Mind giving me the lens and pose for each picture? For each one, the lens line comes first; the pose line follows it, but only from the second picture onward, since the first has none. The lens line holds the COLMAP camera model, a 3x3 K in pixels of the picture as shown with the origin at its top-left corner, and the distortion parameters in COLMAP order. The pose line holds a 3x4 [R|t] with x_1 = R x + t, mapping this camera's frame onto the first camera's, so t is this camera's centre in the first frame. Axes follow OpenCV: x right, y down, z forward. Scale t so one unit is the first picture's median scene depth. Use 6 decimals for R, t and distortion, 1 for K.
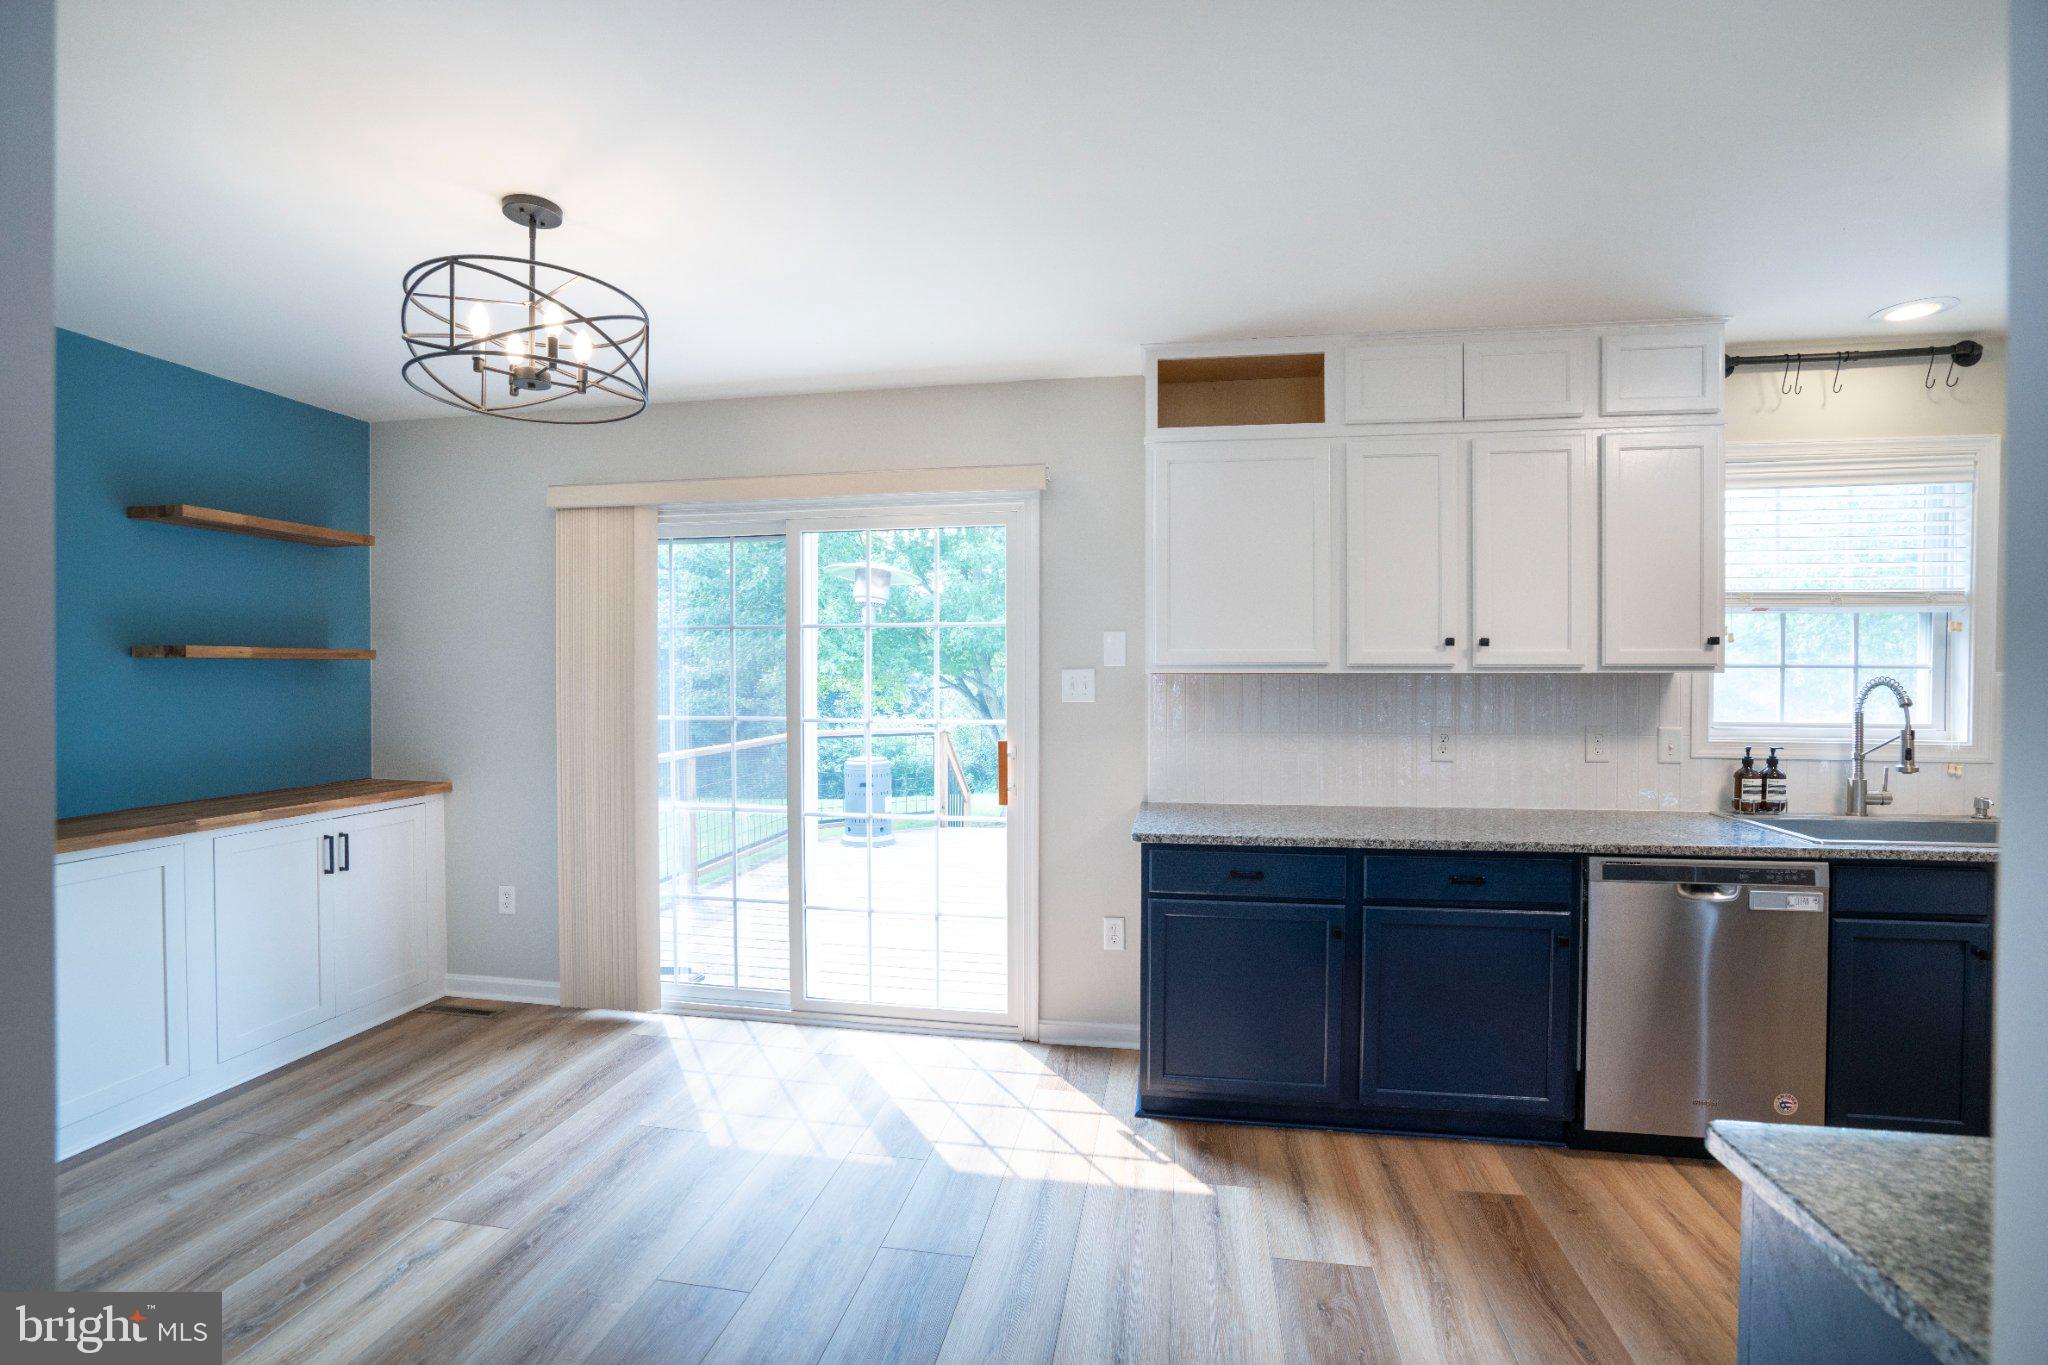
lens RADIAL K [[944.9, 0, 1019.1], [0, 944.9, 689.3], [0, 0, 1]] dist [-0.058848, 0.021874]
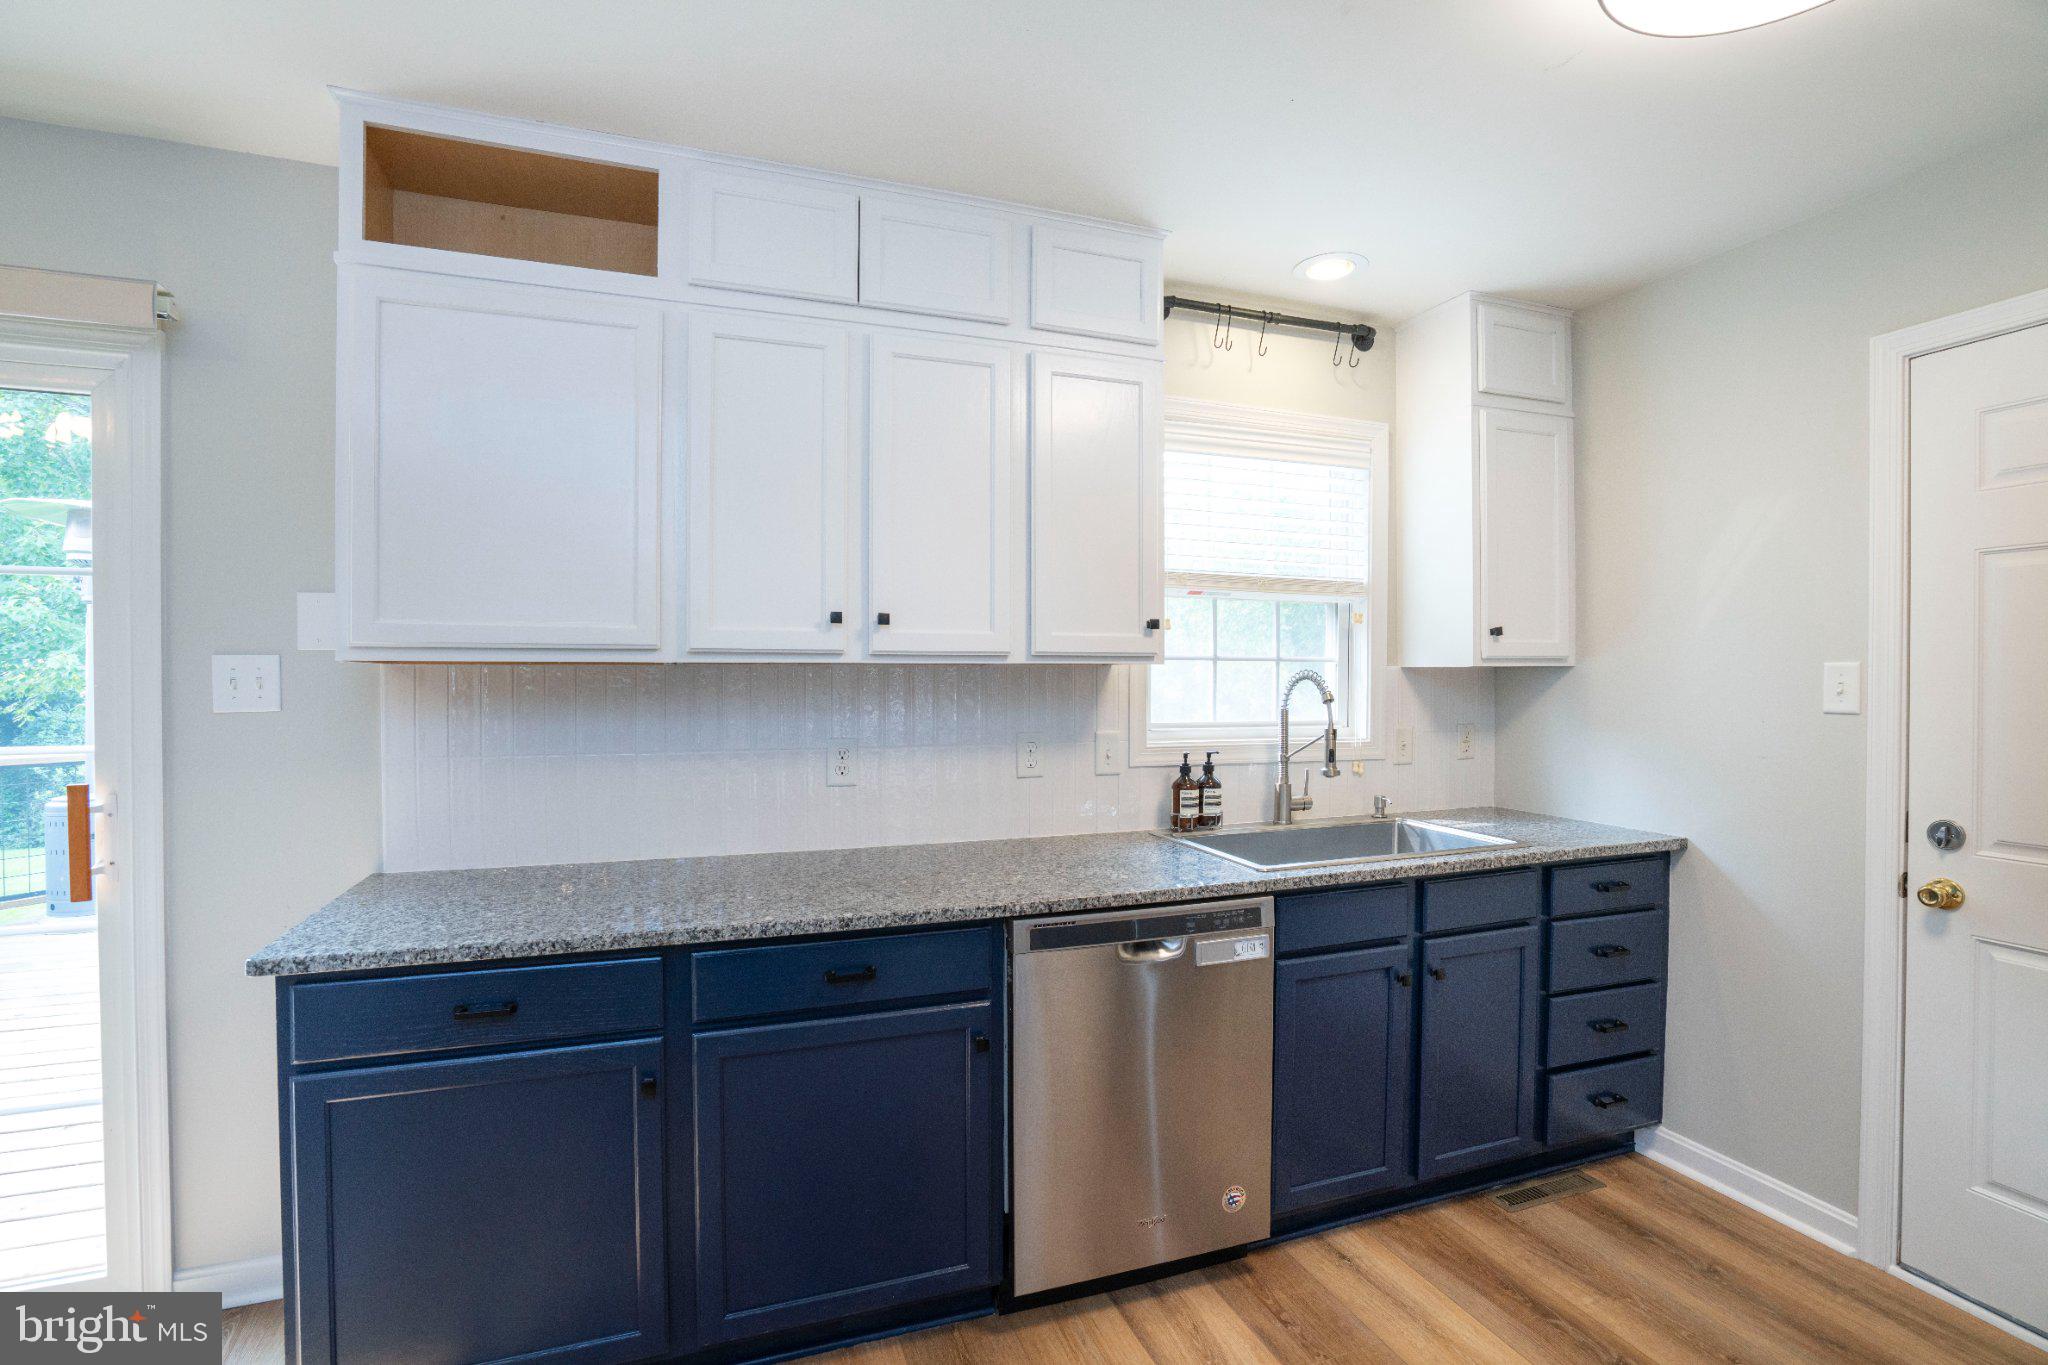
lens RADIAL K [[944.9, 0, 1024.2], [0, 944.9, 685.8], [0, 0, 1]] dist [-0.058848, 0.021874]
pose [[0.864287, -0.003943, 0.502984, 0.223818], [0.005796, 0.999981, -0.002121, 0.002073], [-0.502966, 0.004748, 0.864293, 0.317346]]
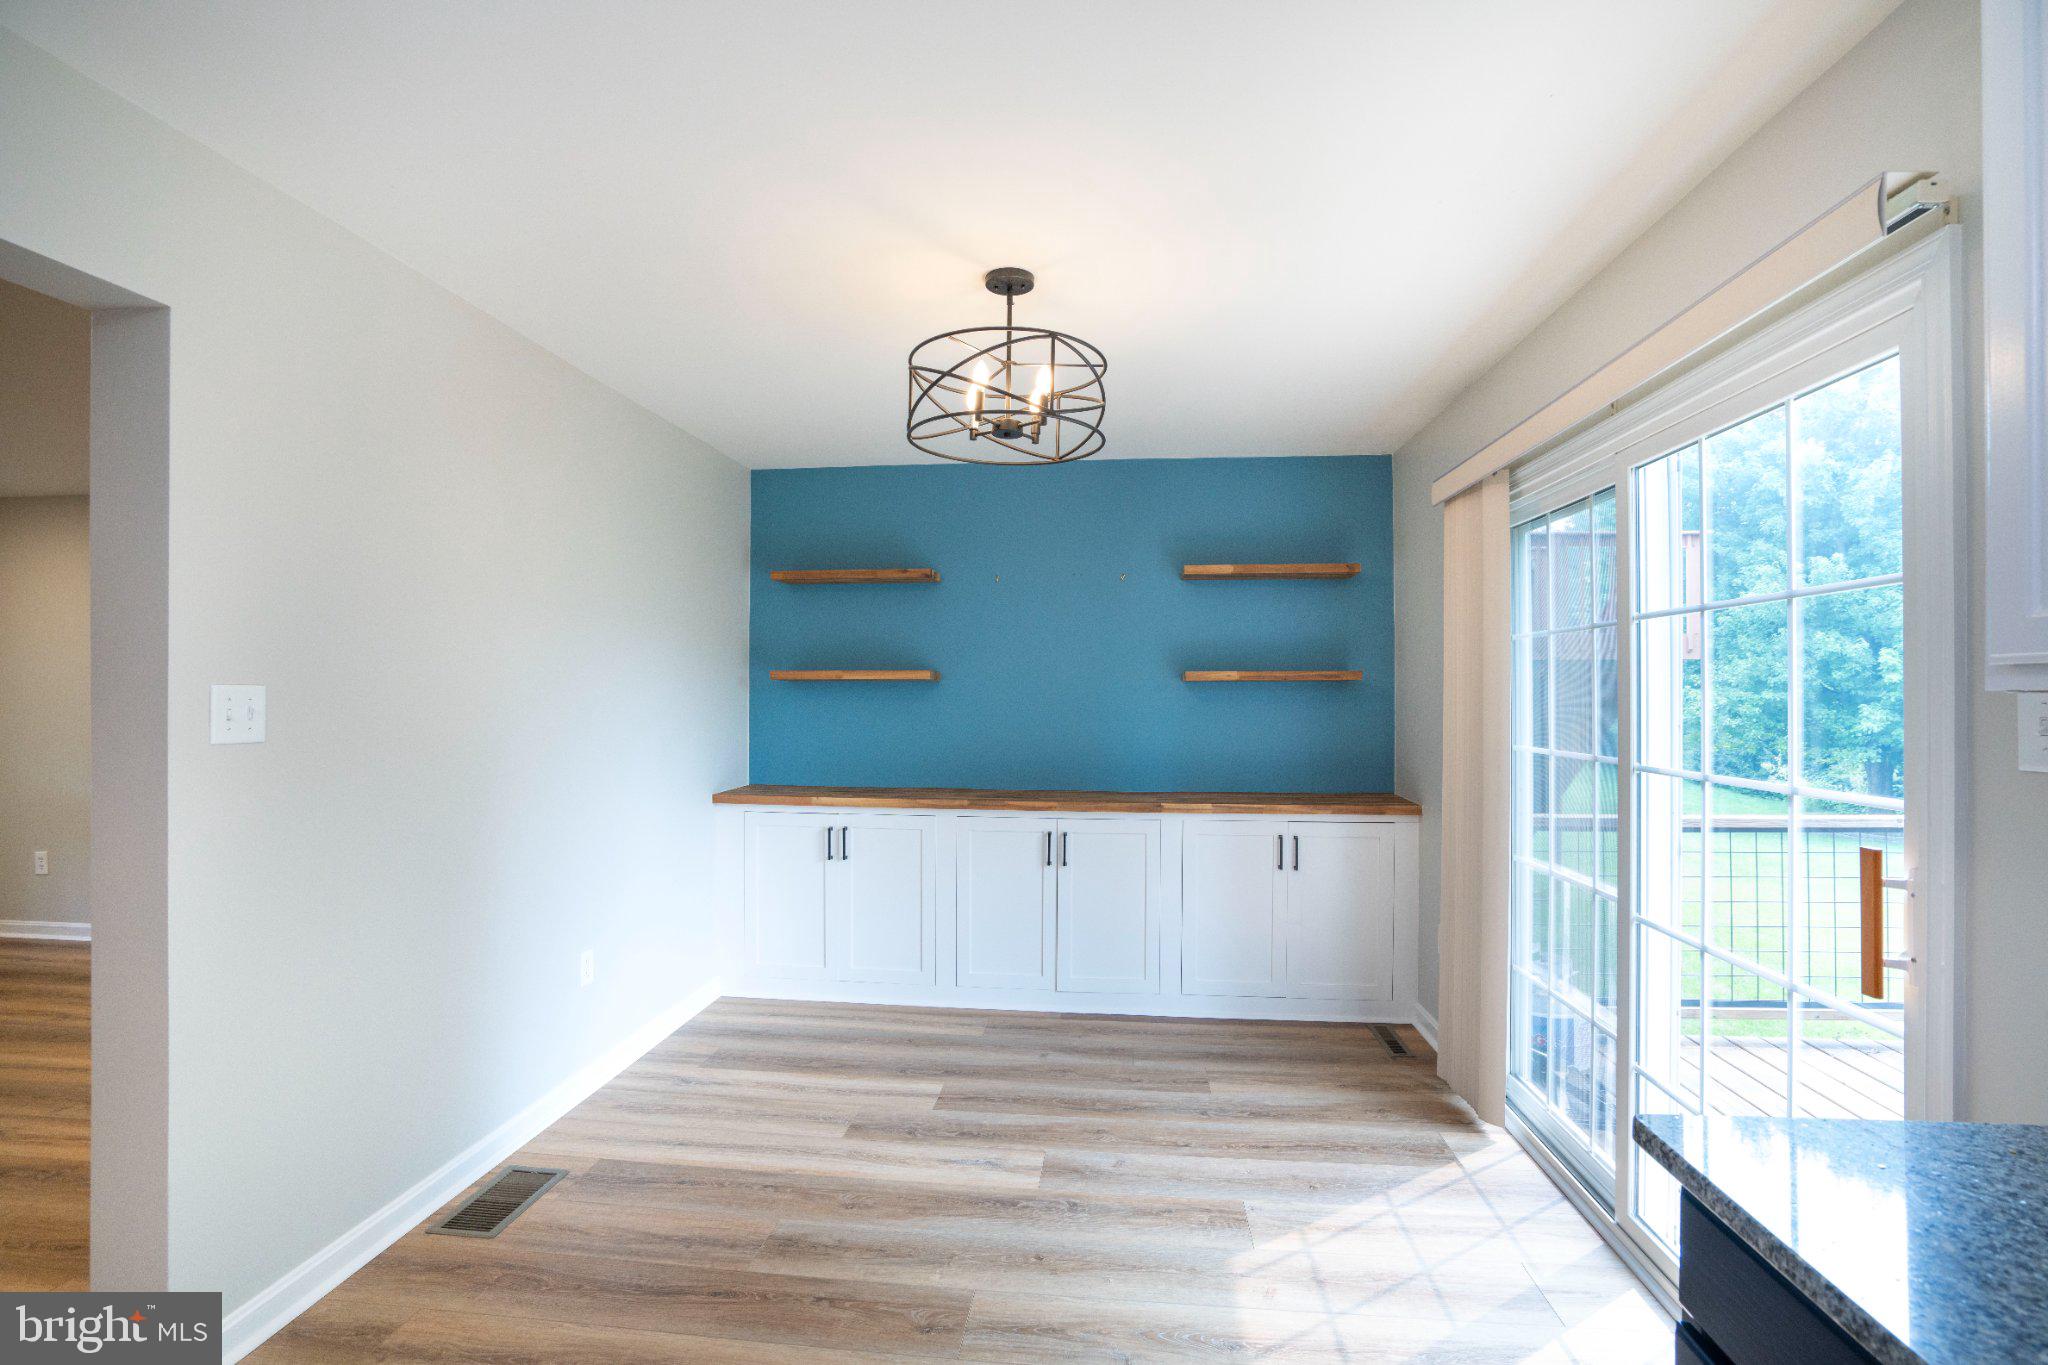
lens RADIAL K [[944.9, 0, 1015.8], [0, 944.9, 690.1], [0, 0, 1]] dist [-0.058848, 0.021874]
pose [[0.056707, -0.004270, -0.998382, 0.440220], [-0.015962, 0.999859, -0.005183, -0.010431], [0.998263, 0.016230, 0.056631, 0.683857]]
